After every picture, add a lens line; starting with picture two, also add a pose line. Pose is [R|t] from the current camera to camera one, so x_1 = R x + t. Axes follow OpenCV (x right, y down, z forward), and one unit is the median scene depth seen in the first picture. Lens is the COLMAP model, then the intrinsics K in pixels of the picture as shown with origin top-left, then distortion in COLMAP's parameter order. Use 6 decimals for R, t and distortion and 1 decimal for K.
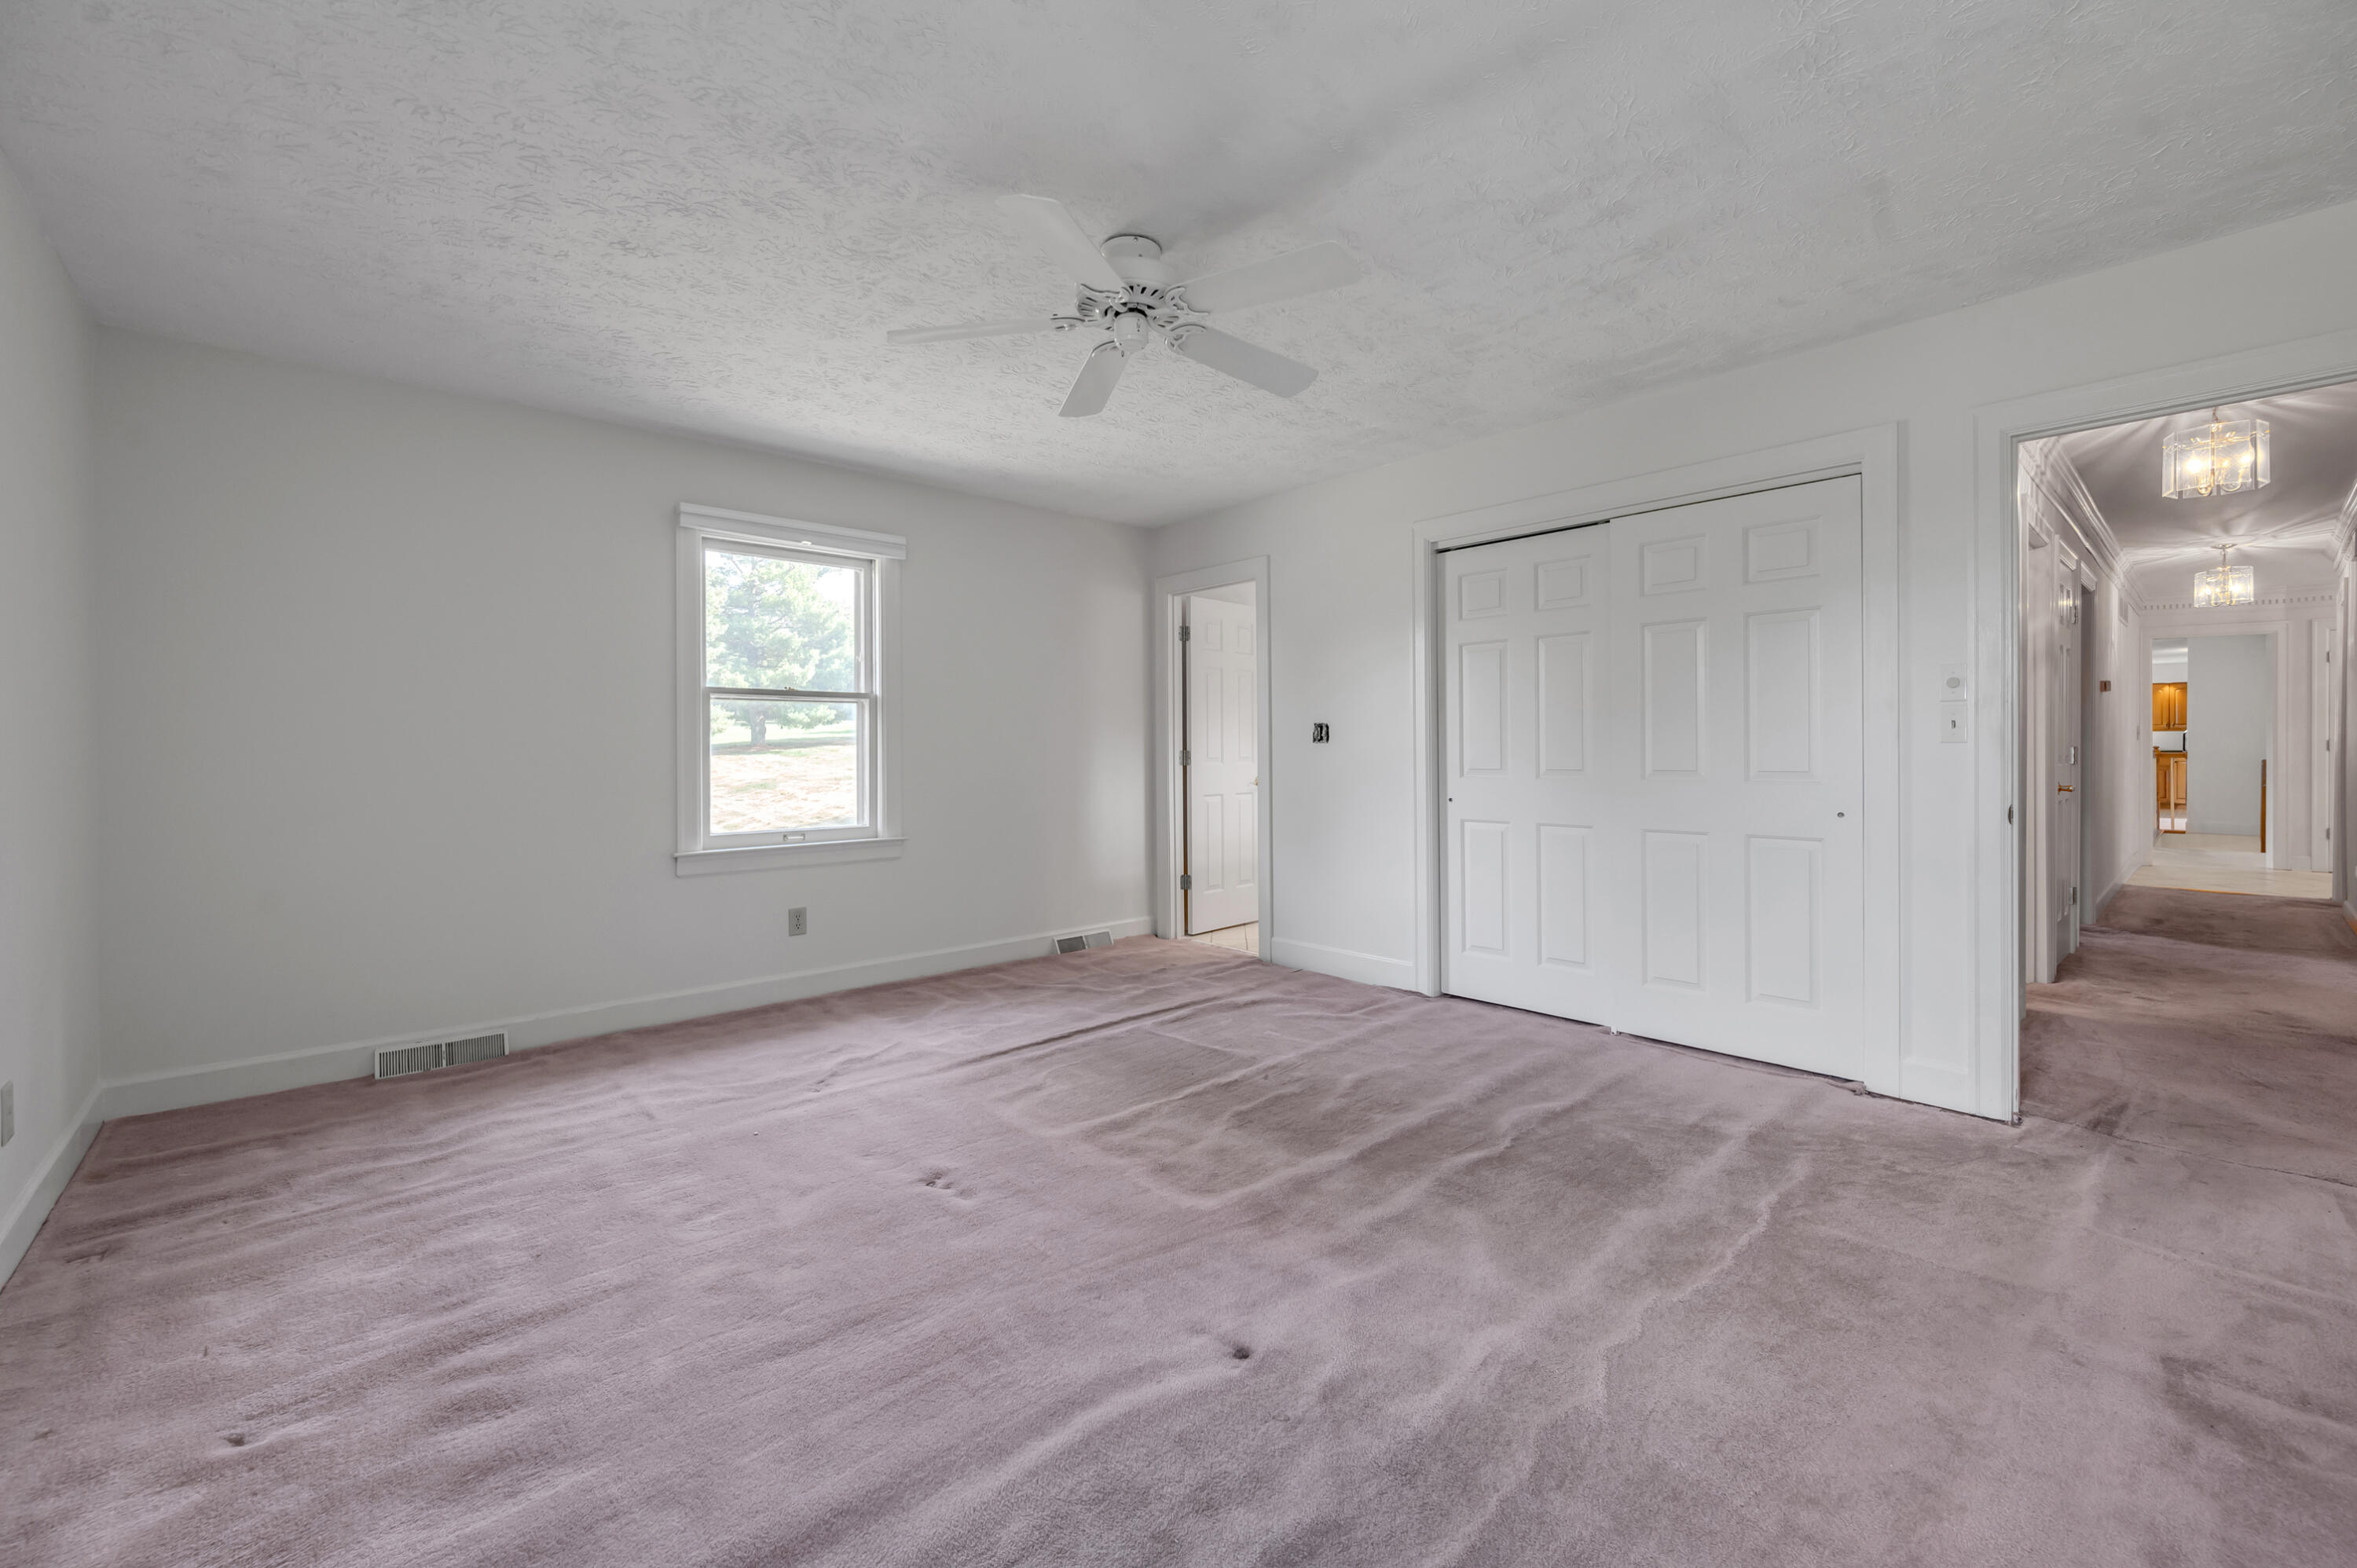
lens RADIAL K [[953.8, 0, 1184.7], [0, 953.8, 770.2], [0, 0, 1]] dist [0.001259, 0.000030]
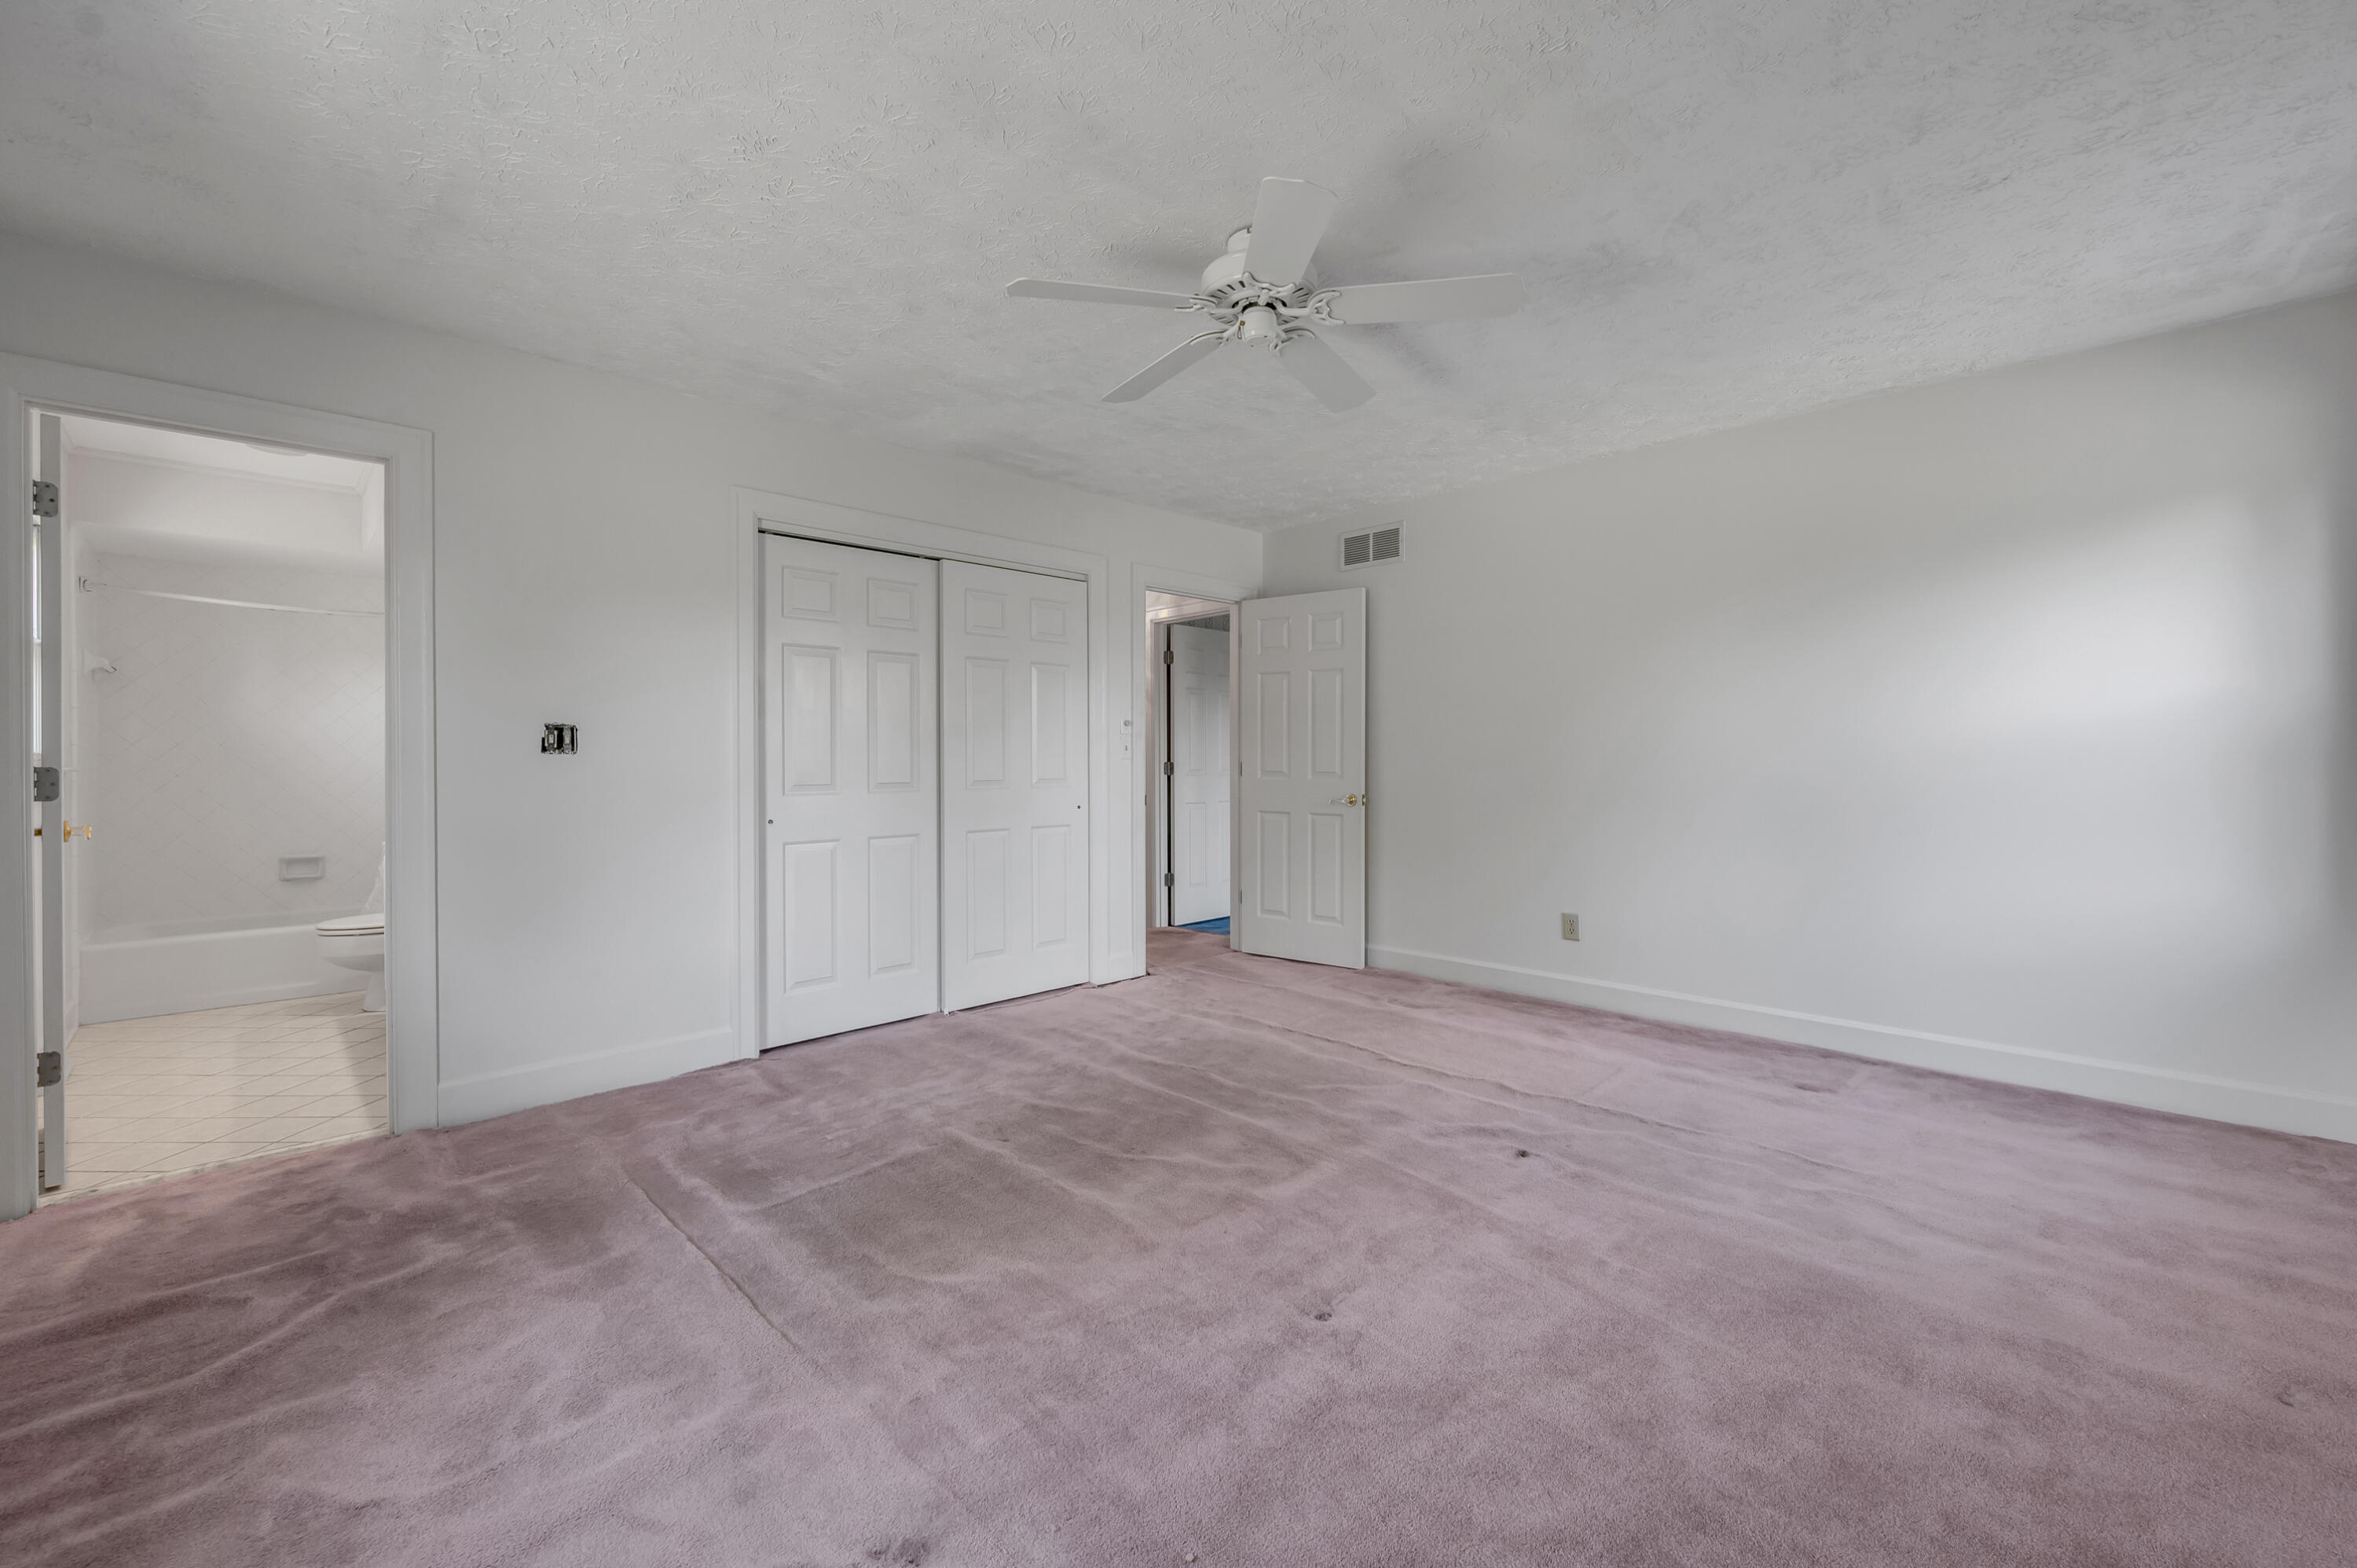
lens RADIAL K [[953.8, 0, 1184.7], [0, 953.8, 770.2], [0, 0, 1]] dist [0.001259, 0.000030]
pose [[-0.040579, -0.003155, 0.999171, -0.673114], [0.026754, 0.999633, 0.004243, -0.010313], [-0.998818, 0.026904, -0.040480, 0.740165]]
